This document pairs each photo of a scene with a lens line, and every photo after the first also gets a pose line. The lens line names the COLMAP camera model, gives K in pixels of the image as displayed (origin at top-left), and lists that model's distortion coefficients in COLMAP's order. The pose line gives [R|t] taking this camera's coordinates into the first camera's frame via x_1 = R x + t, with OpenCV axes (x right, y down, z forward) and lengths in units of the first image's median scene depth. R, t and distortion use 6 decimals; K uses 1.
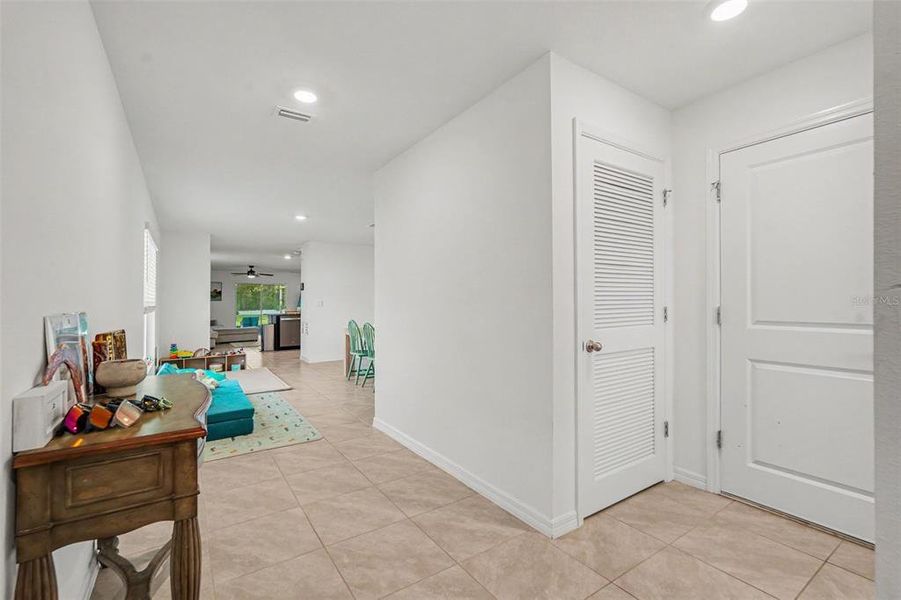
lens RADIAL K [[393.7, 0, 447.8], [0, 393.7, 300.4], [0, 0, 1]] dist [-0.012621, 0.005369]
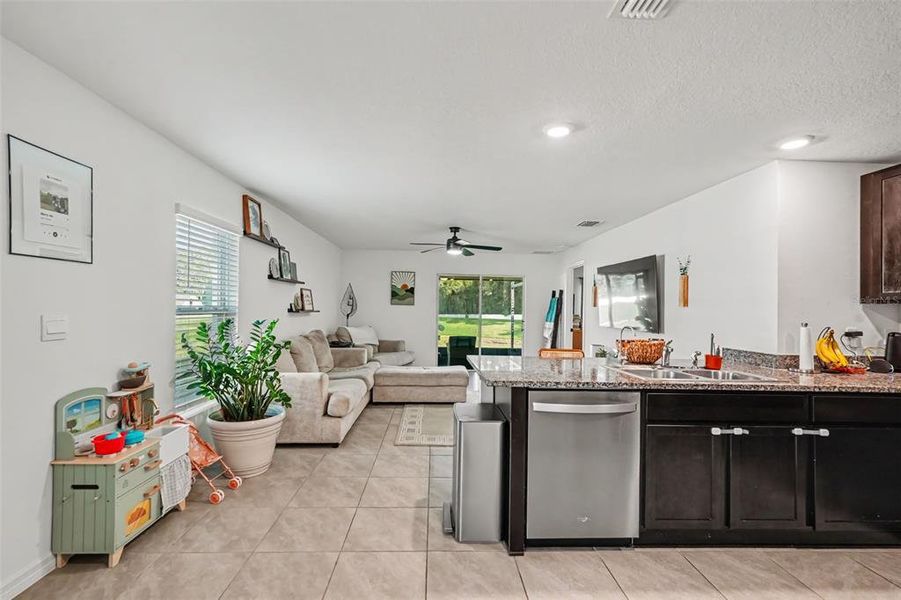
lens RADIAL K [[393.7, 0, 451.5], [0, 393.7, 310.8], [0, 0, 1]] dist [-0.012621, 0.005369]
pose [[0.855760, 0.029821, -0.516513, -0.252526], [-0.022985, 0.999543, 0.019628, -0.003321], [0.516862, -0.004925, 0.856054, 0.566583]]
